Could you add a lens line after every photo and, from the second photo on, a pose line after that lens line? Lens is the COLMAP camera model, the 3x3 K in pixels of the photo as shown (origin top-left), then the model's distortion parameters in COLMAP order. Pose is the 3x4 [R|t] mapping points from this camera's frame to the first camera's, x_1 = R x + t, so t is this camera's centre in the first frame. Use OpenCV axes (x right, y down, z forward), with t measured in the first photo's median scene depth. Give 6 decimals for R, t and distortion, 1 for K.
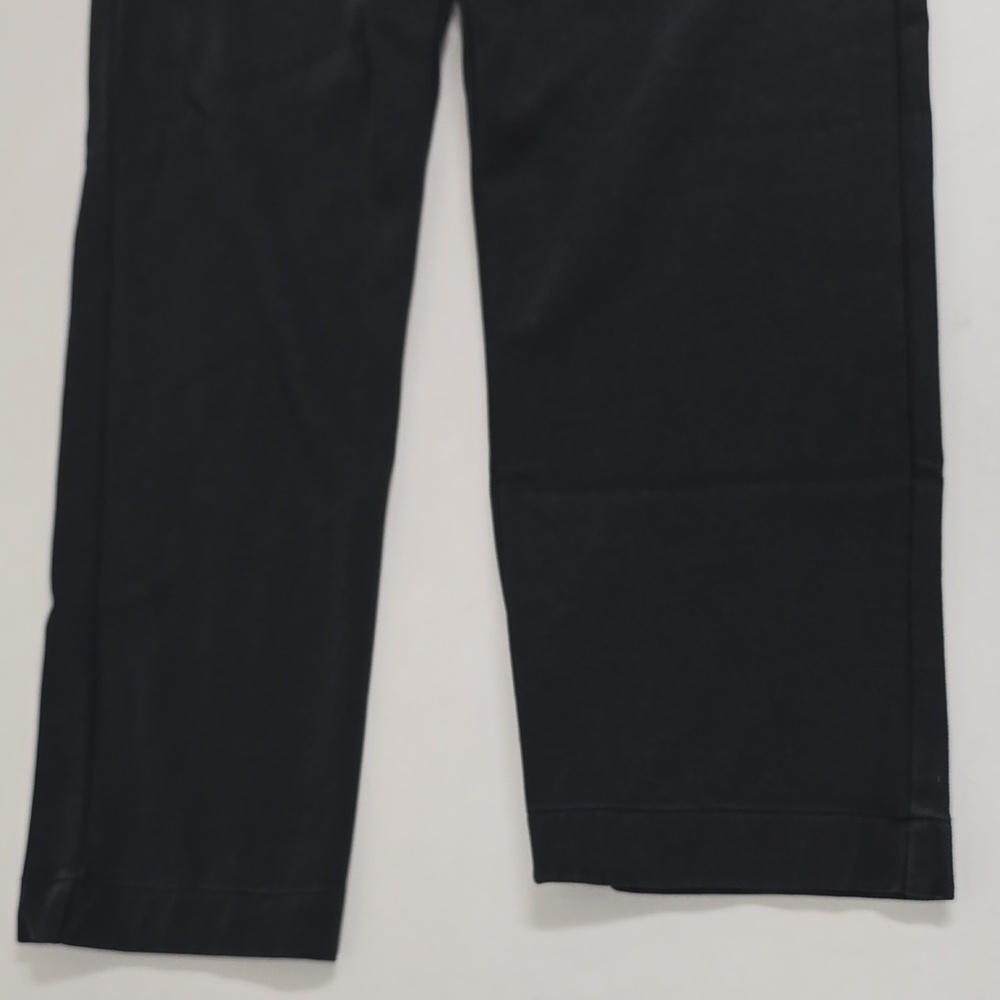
lens RADIAL K [[1100.0, 0, 500.0], [0, 1100.0, 500.0], [0, 0, 1]] dist [-0.009964, 0.008557]
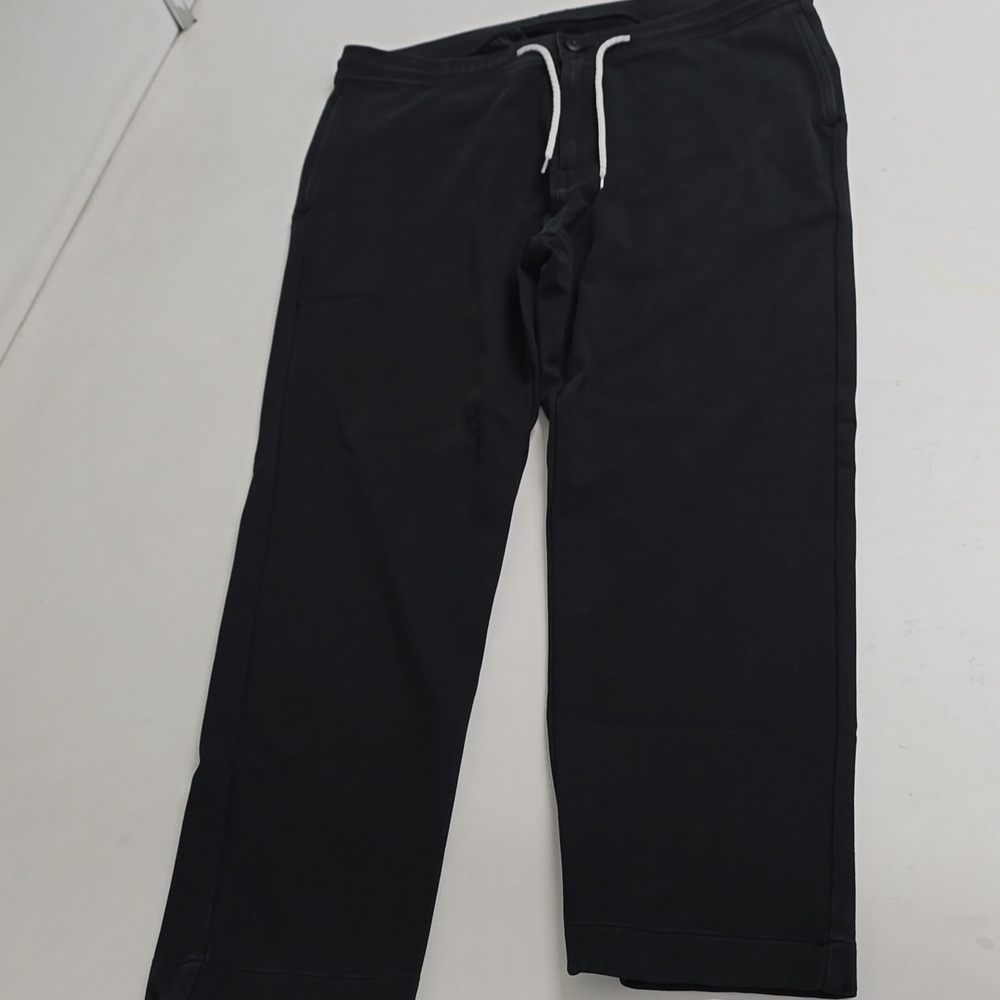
lens RADIAL K [[1100.0, 0, 500.0], [0, 1100.0, 500.0], [0, 0, 1]] dist [-0.009964, 0.008557]
pose [[0.986520, 0.159679, 0.035778, -0.196854], [-0.137326, 0.926764, -0.349644, 0.280792], [-0.088989, 0.340017, 0.936199, -0.506796]]
